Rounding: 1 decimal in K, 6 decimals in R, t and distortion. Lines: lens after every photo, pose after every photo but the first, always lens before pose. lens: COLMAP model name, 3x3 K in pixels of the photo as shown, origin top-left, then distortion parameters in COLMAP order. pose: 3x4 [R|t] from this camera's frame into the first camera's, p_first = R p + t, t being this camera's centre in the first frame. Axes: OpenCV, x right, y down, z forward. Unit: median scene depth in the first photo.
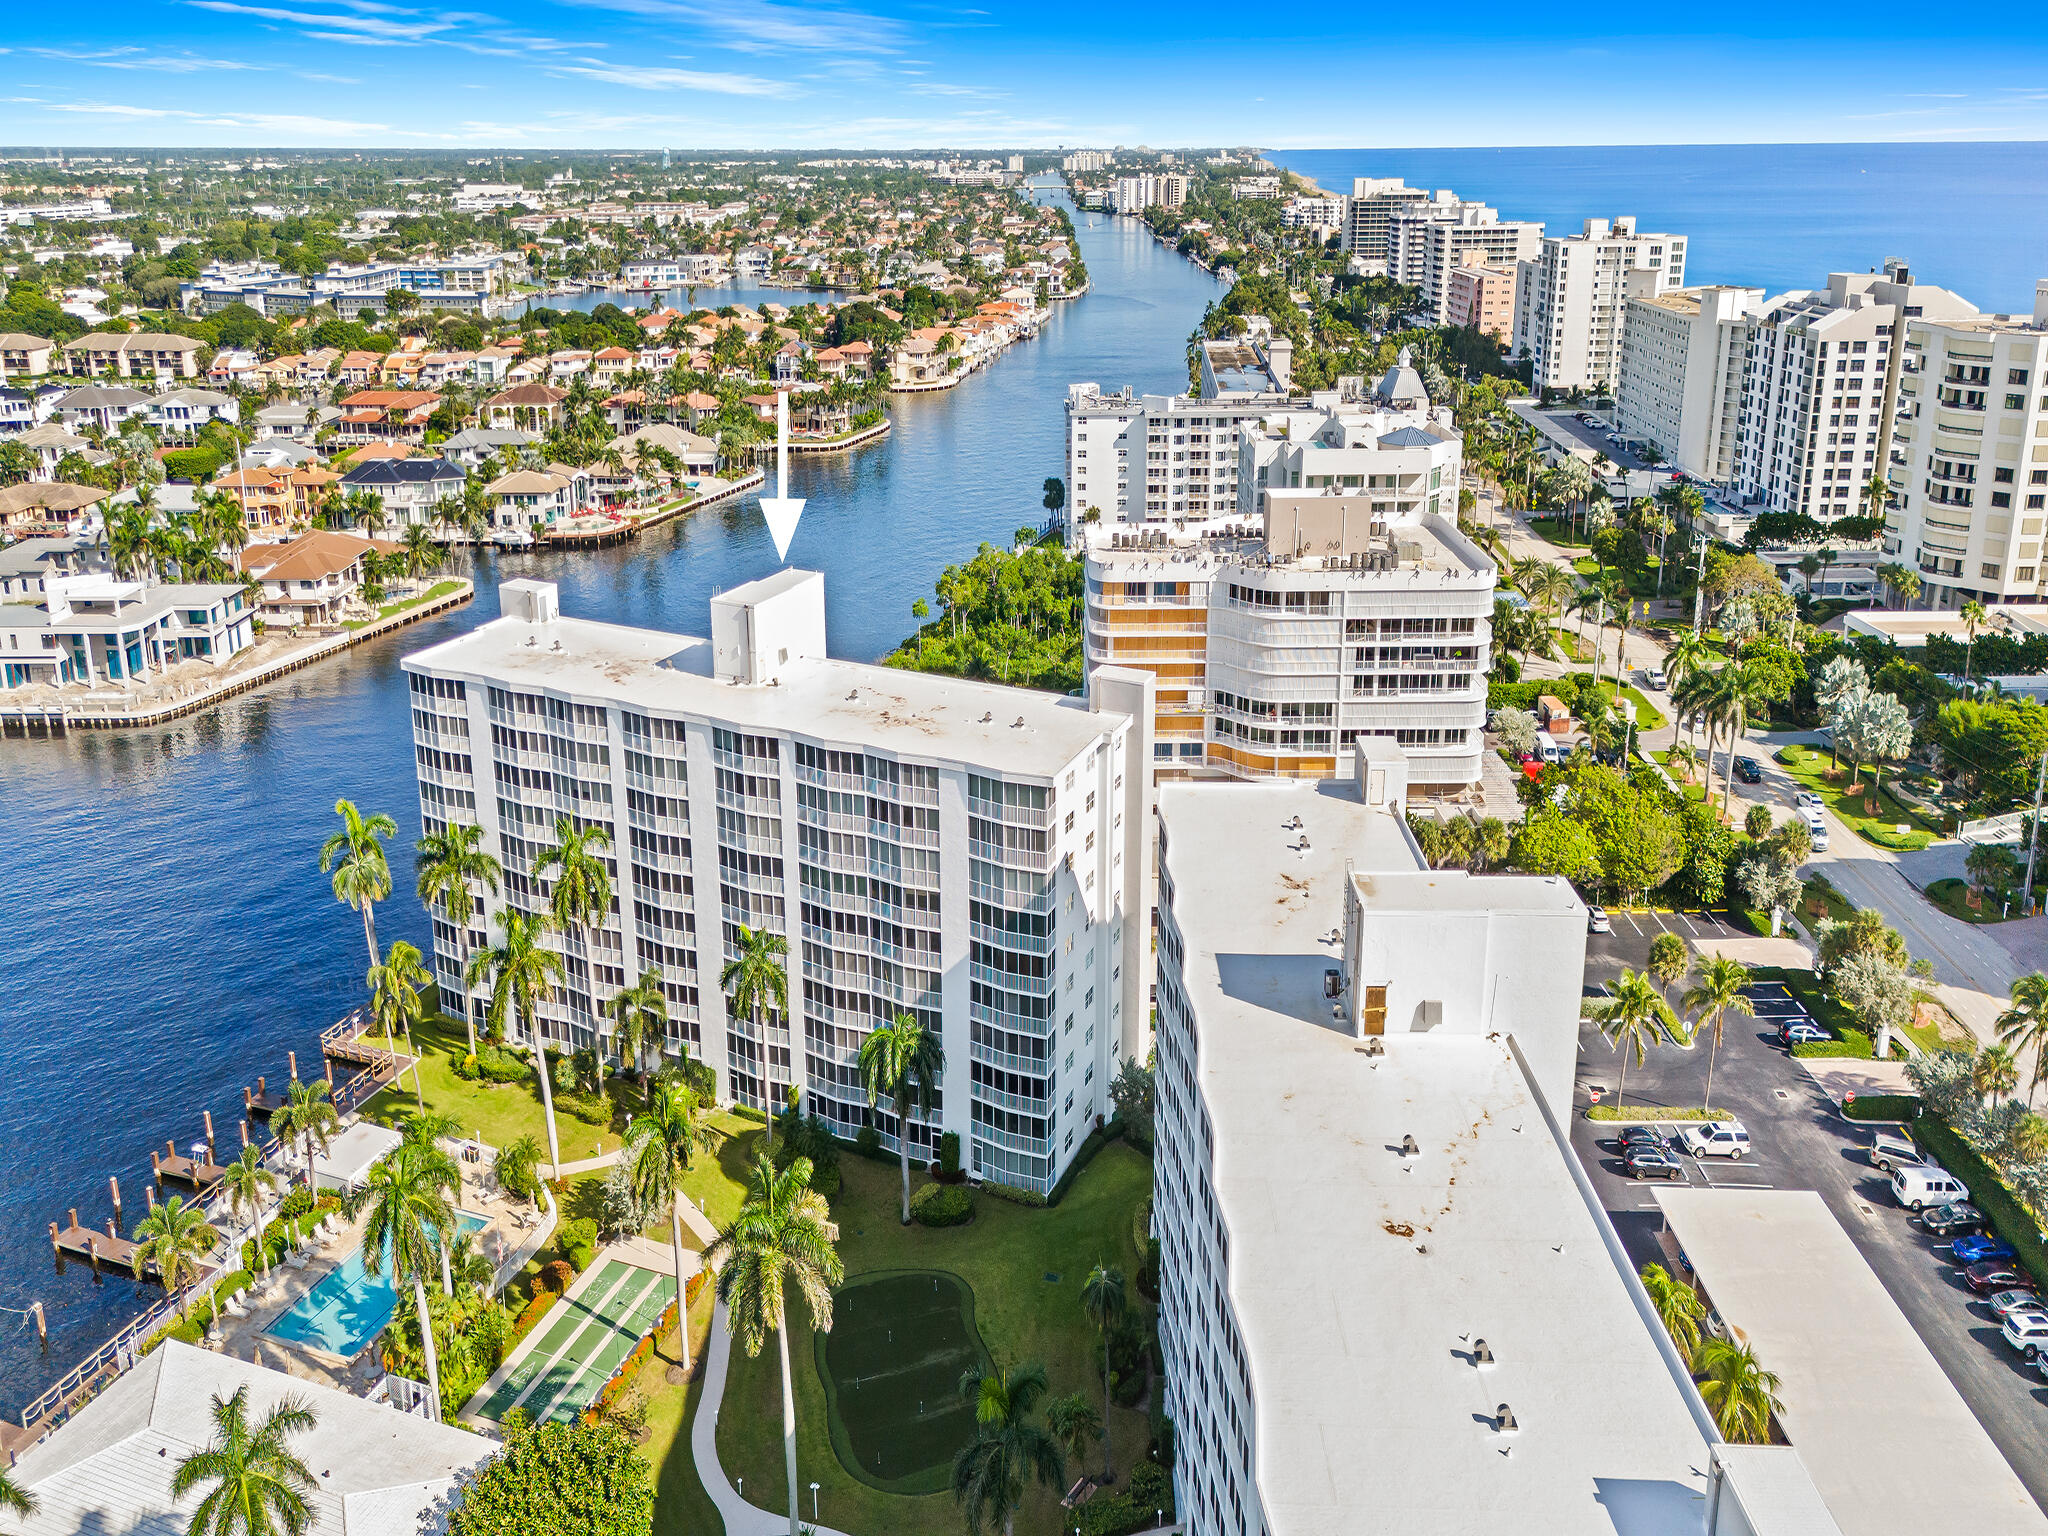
lens RADIAL K [[1451.5, 0, 1017.5], [0, 1451.5, 782.2], [0, 0, 1]] dist [0.101210, -0.118538]
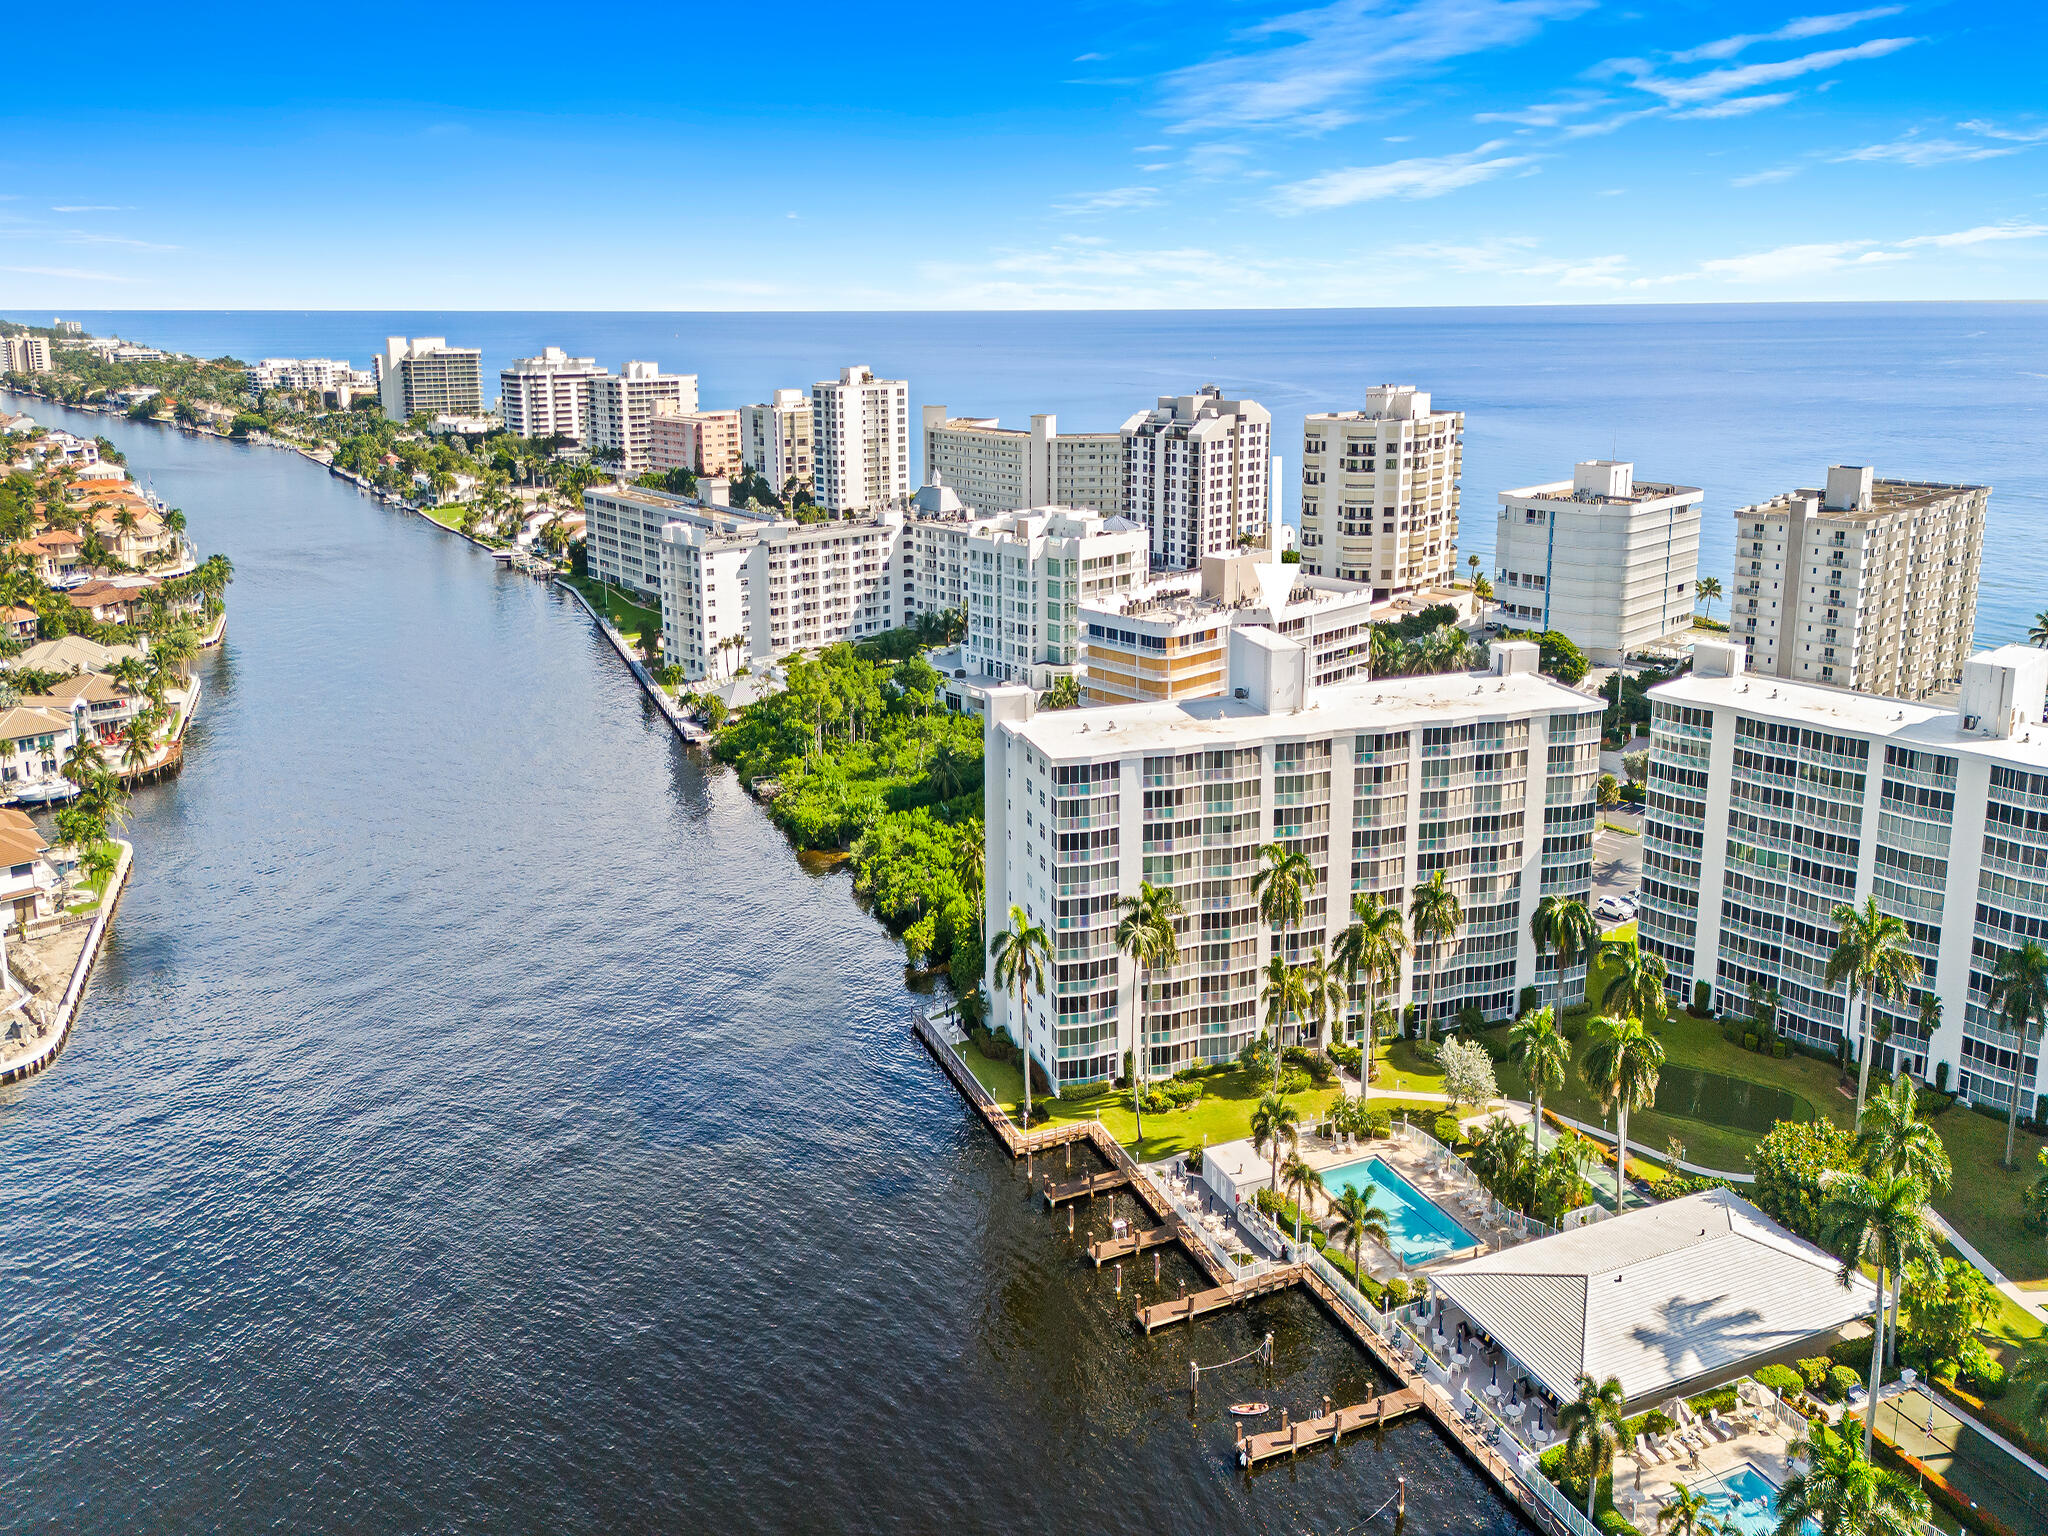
lens RADIAL K [[1453.8, 0, 1029.6], [0, 1453.8, 808.8], [0, 0, 1]] dist [0.110380, -0.121592]
pose [[0.729637, -0.222916, 0.646481, -0.665655], [0.274783, 0.961270, 0.021332, -0.043533], [-0.626198, 0.162078, 0.762632, 0.112183]]
